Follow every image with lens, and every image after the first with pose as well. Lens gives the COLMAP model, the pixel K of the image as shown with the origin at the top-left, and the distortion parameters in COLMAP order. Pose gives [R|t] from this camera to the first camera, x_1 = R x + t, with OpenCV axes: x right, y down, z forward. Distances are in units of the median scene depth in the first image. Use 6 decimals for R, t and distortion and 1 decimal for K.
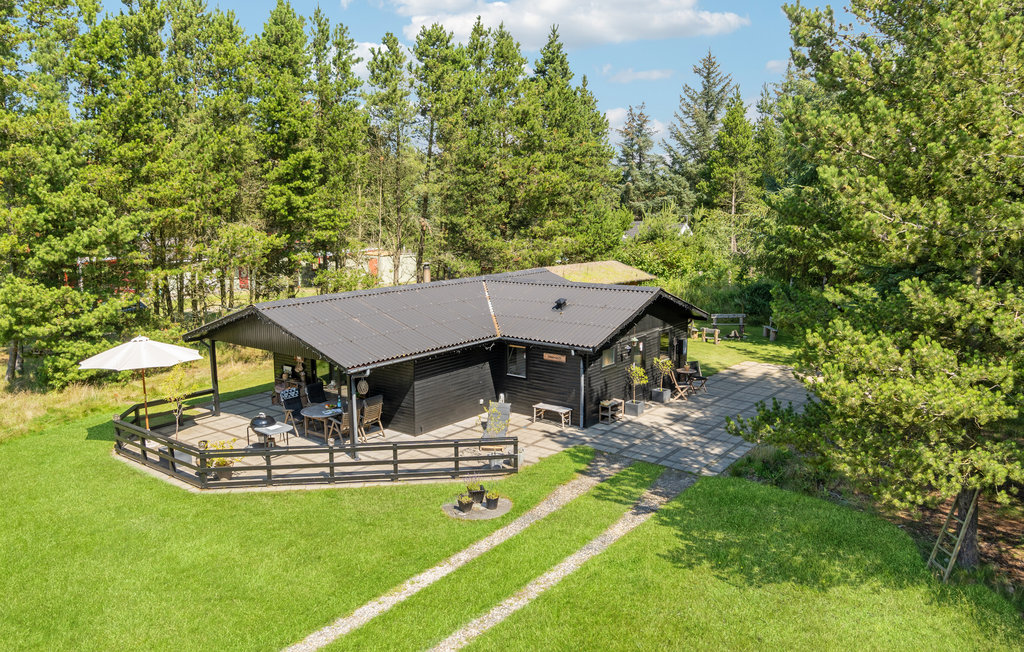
lens RADIAL K [[802.5, 0, 464.1], [0, 802.5, 323.6], [0, 0, 1]] dist [-0.004063, 0.000118]
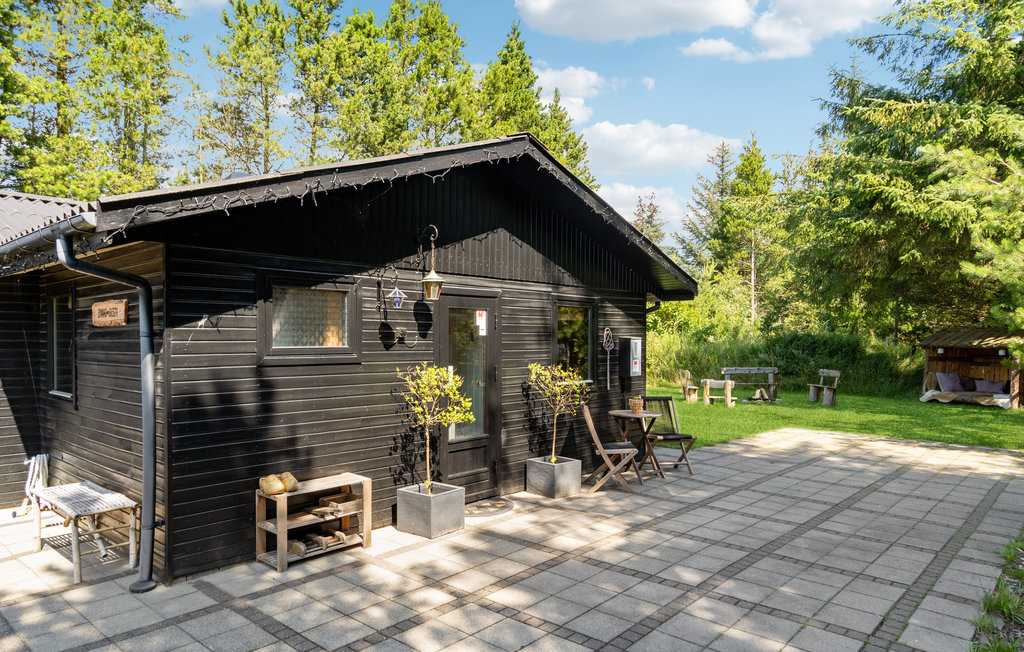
lens RADIAL K [[653.0, 0, 510.6], [0, 653.0, 362.3], [0, 0, 1]] dist [0.000834, -0.000360]
pose [[0.999266, 0.013396, -0.035878, 0.198452], [-0.018060, 0.990952, -0.132994, 0.065424], [0.033772, 0.133544, 0.990467, 0.600499]]
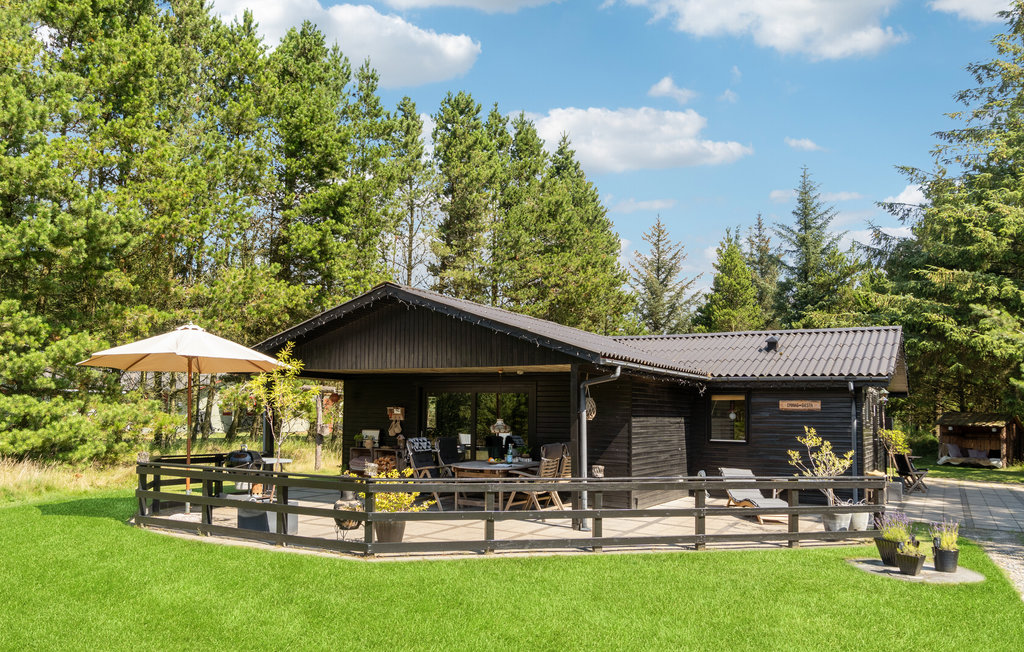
lens RADIAL K [[825.4, 0, 447.5], [0, 825.4, 374.7], [0, 0, 1]] dist [0.001775, -0.003213]
pose [[0.986052, 0.037456, 0.162166, -0.224261], [-0.002210, 0.977209, -0.212269, 0.125834], [-0.166421, 0.208950, 0.963662, 0.284309]]
